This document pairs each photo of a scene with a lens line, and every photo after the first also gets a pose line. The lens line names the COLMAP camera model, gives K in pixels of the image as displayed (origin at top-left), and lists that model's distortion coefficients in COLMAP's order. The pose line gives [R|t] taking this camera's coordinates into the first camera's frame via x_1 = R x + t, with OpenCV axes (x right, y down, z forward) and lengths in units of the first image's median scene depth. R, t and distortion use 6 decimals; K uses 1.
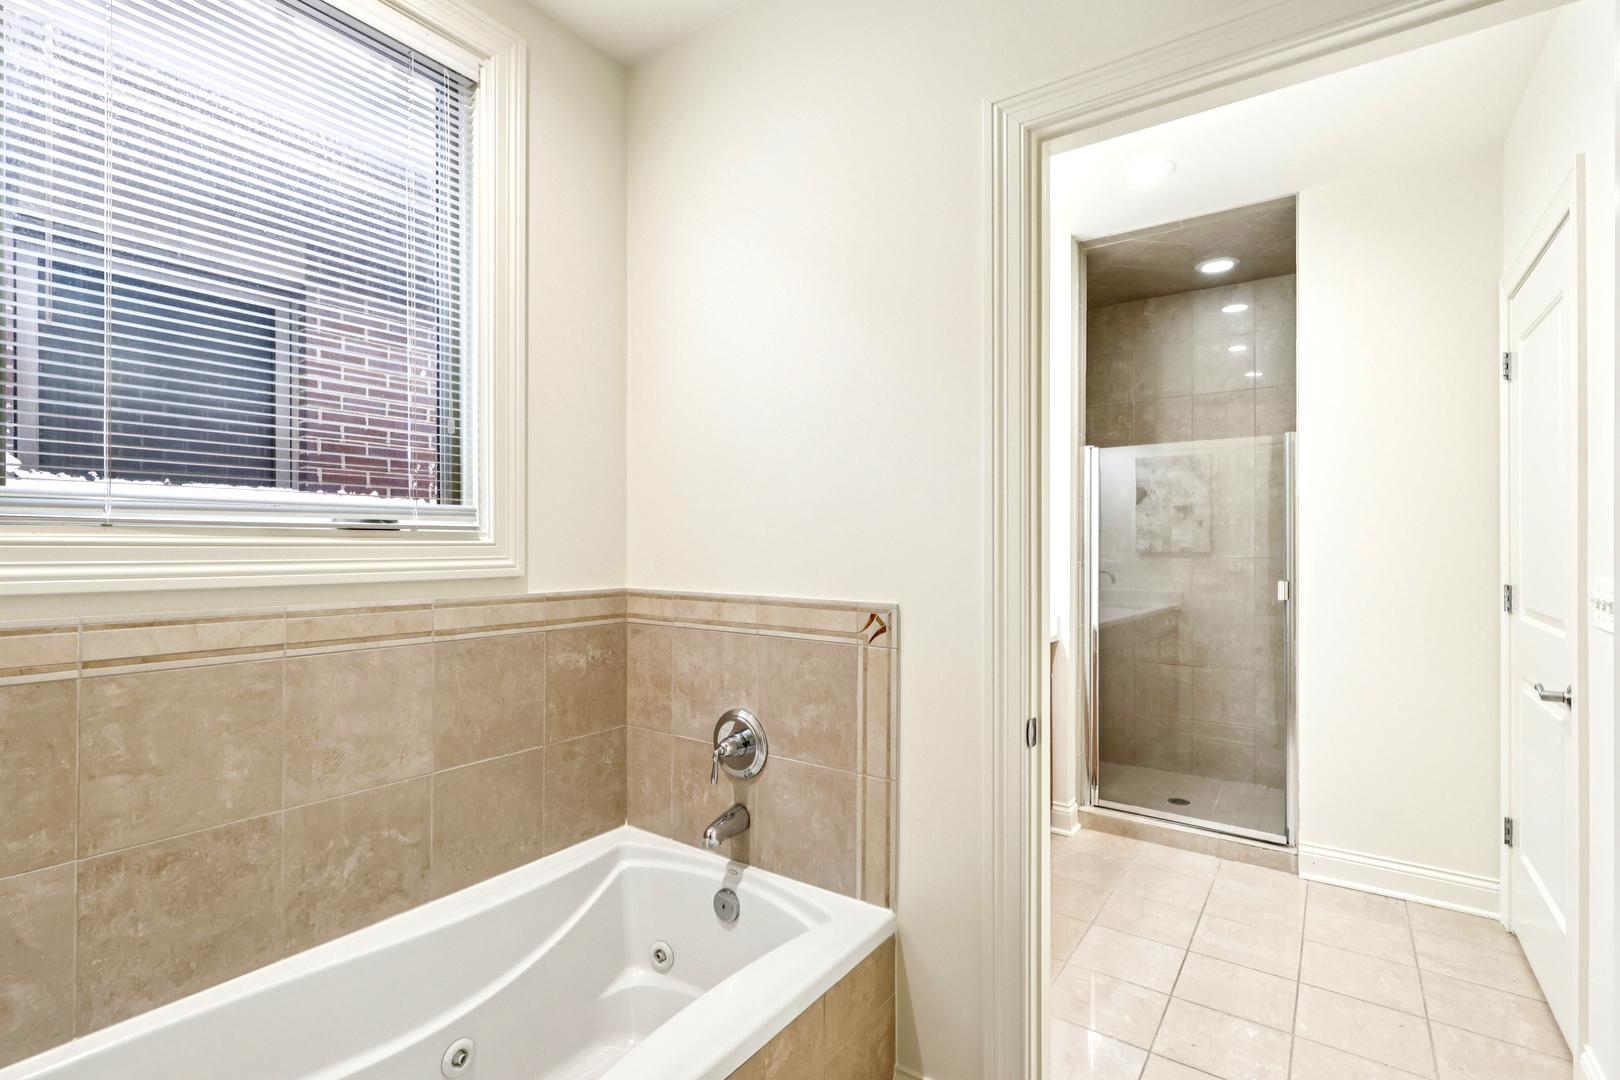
lens RADIAL K [[751.7, 0, 808.0], [0, 751.7, 544.9], [0, 0, 1]] dist [-0.004548, -0.000589]
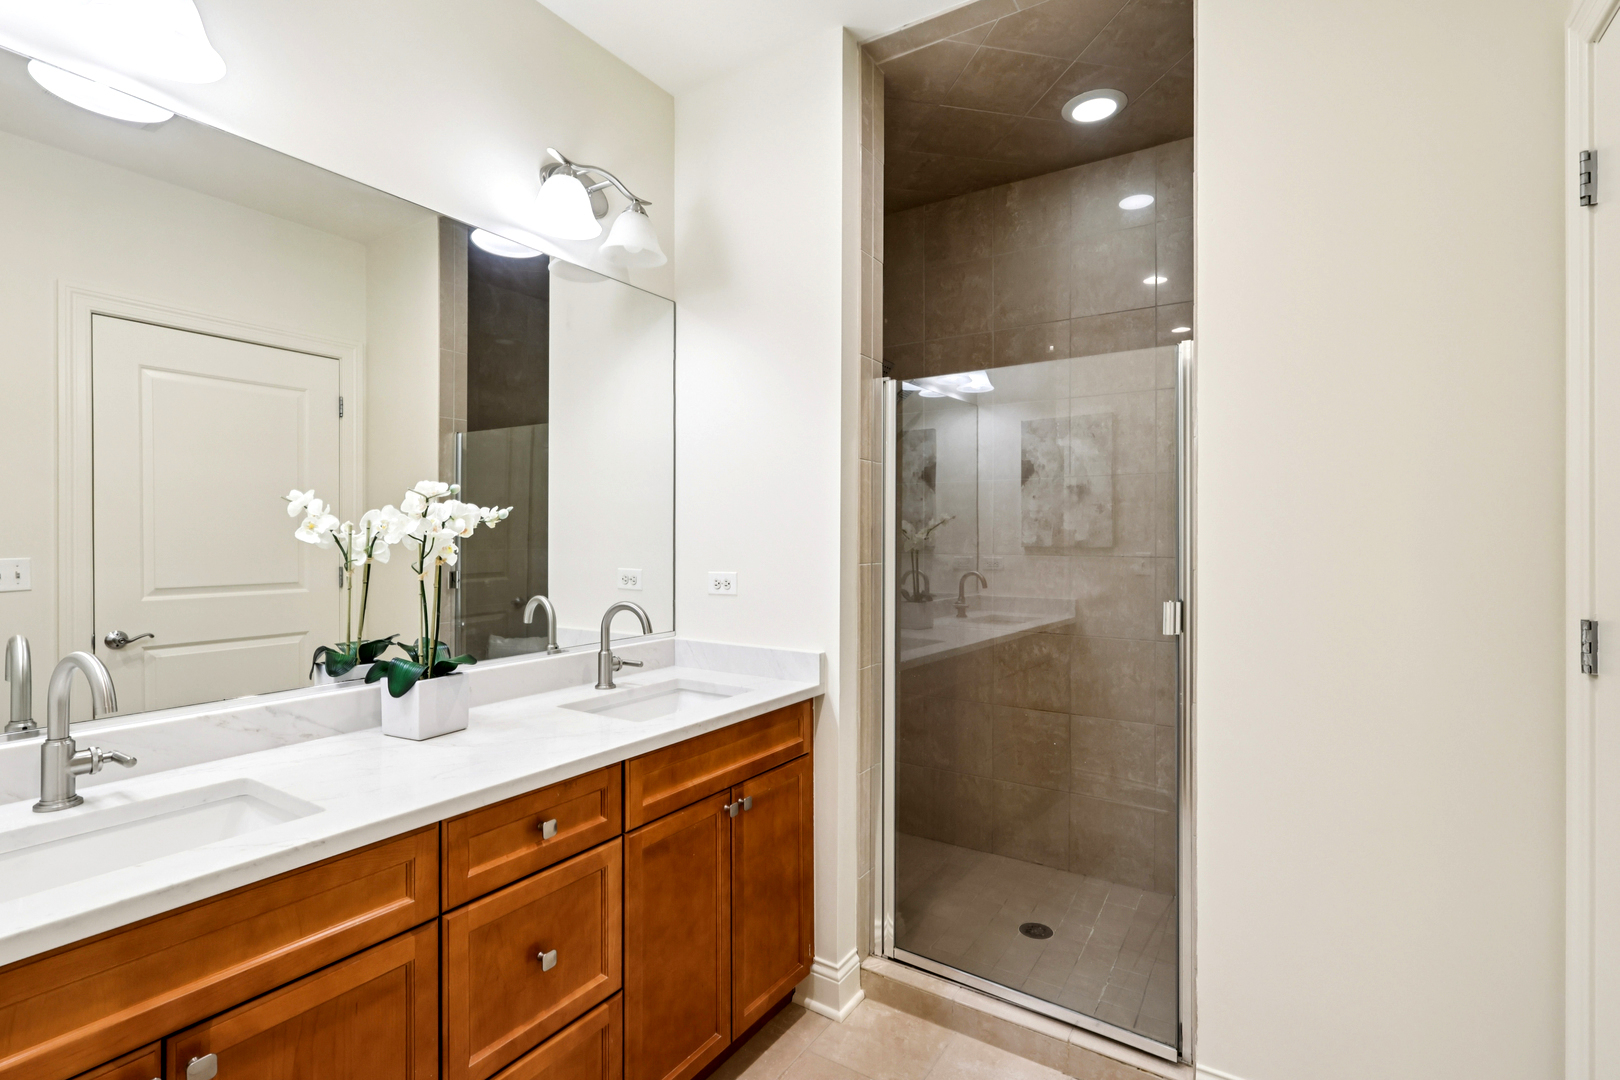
lens RADIAL K [[751.7, 0, 810.5], [0, 751.7, 535.0], [0, 0, 1]] dist [-0.004548, -0.000589]
pose [[0.999010, 0.002409, 0.044415, 0.251287], [-0.002352, 0.999996, -0.001344, -0.000516], [-0.044418, 0.001238, 0.999012, 0.333579]]
